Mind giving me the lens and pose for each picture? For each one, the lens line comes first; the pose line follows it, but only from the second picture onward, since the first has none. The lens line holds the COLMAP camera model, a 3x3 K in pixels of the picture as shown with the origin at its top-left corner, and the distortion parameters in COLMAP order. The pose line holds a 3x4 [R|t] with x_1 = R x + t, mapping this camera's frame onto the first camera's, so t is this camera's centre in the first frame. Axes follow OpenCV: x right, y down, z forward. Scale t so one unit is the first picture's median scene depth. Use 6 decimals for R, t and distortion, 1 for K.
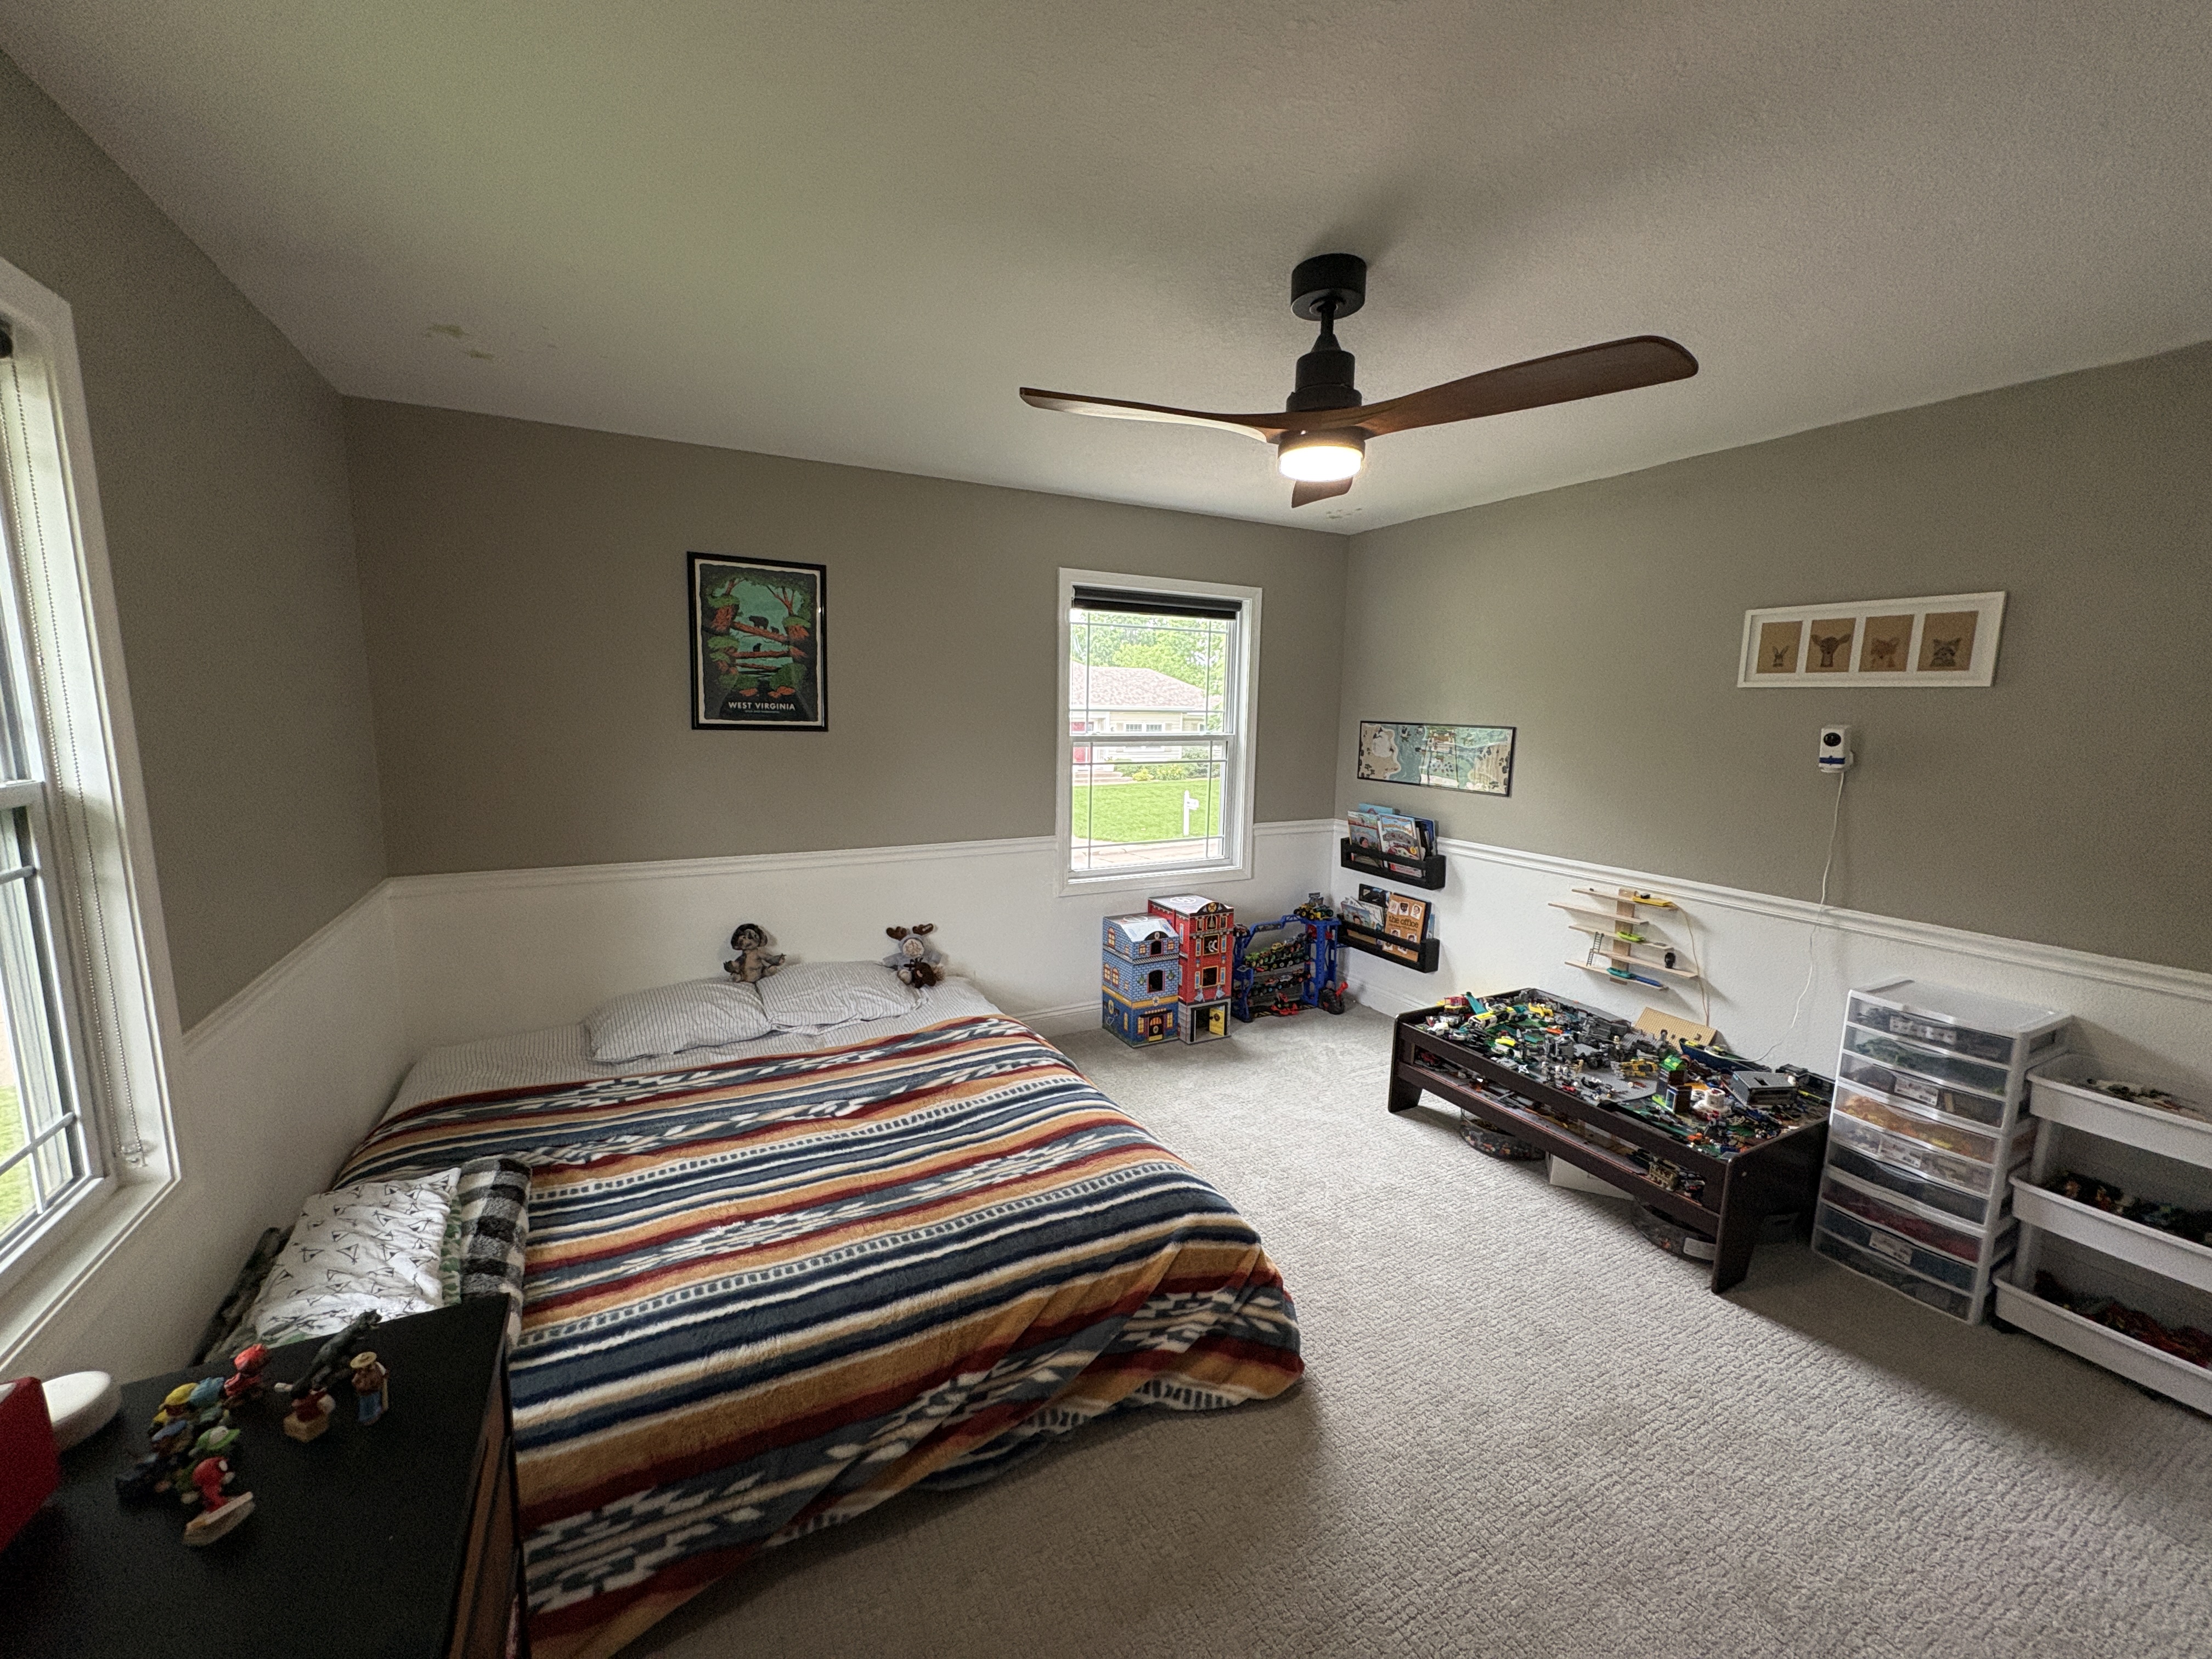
lens RADIAL K [[878.4, 0, 1108.5], [0, 878.4, 832.2], [0, 0, 1]] dist [-0.000227, -0.000101]
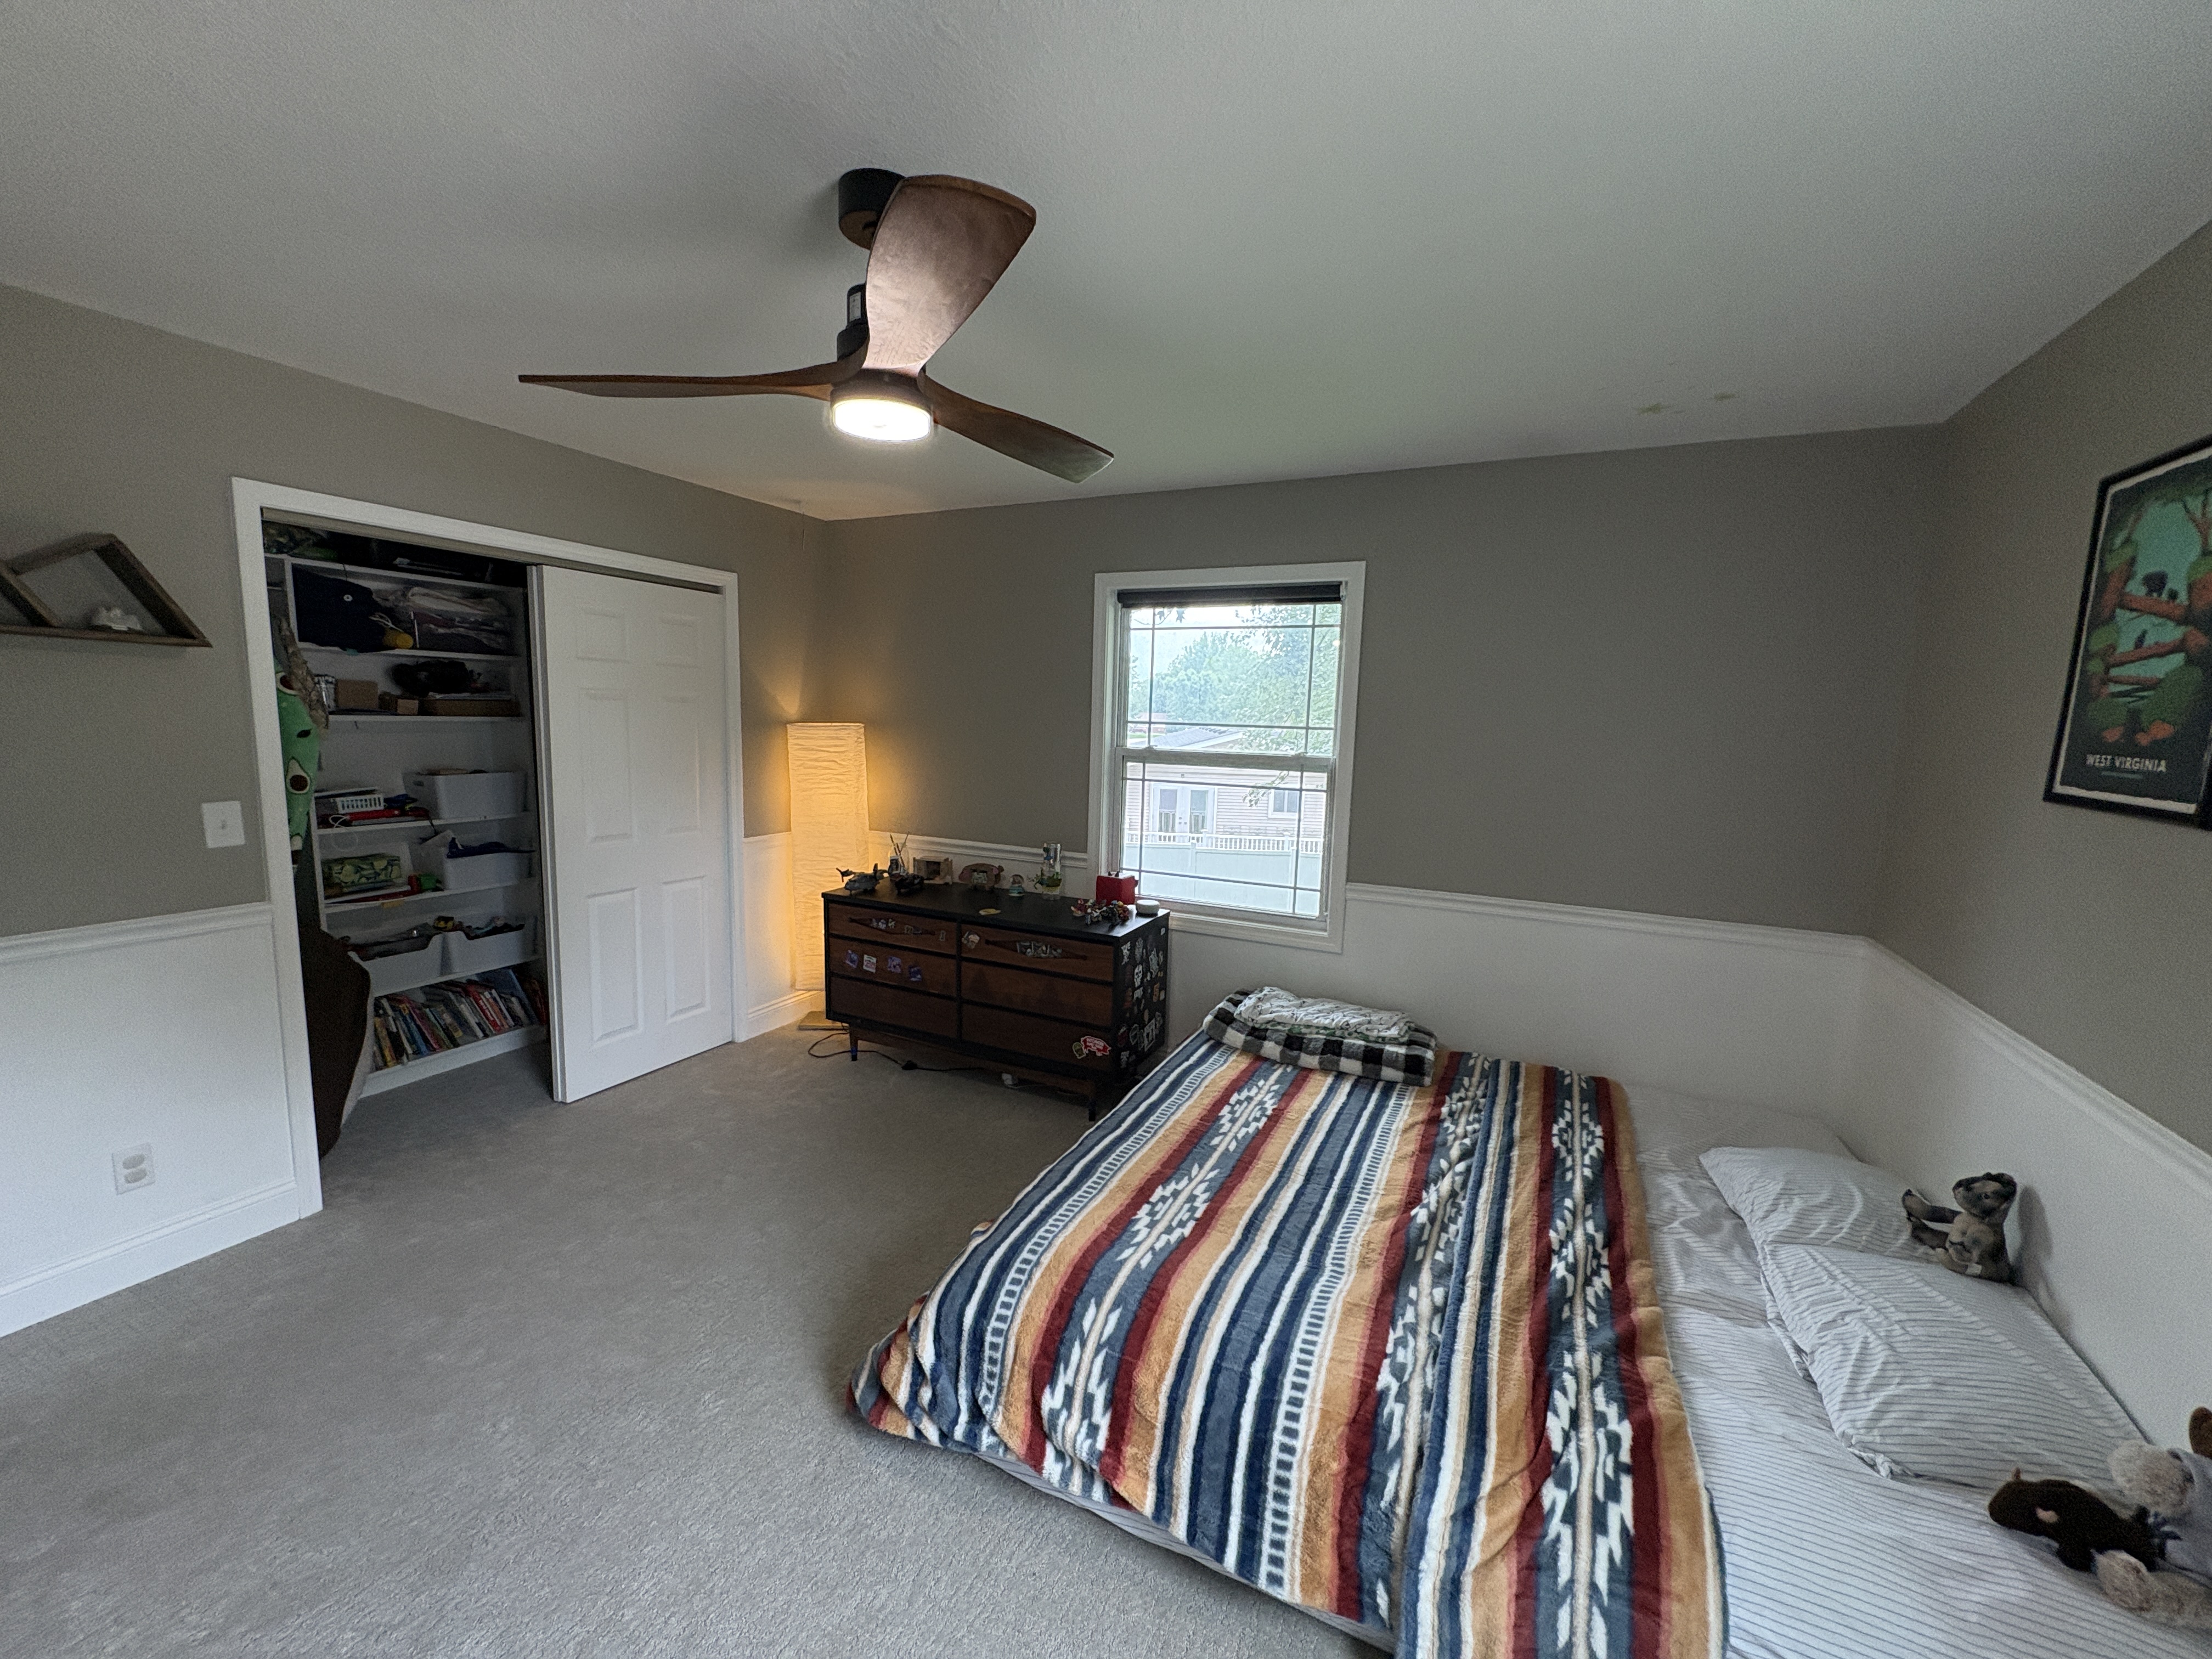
lens RADIAL K [[878.4, 0, 1110.7], [0, 878.4, 831.3], [0, 0, 1]] dist [-0.000227, -0.000101]
pose [[-0.806886, 0.027966, -0.590045, 0.428293], [-0.140255, 0.961244, 0.237358, -0.191315], [0.573815, 0.274278, -0.771691, 1.409414]]
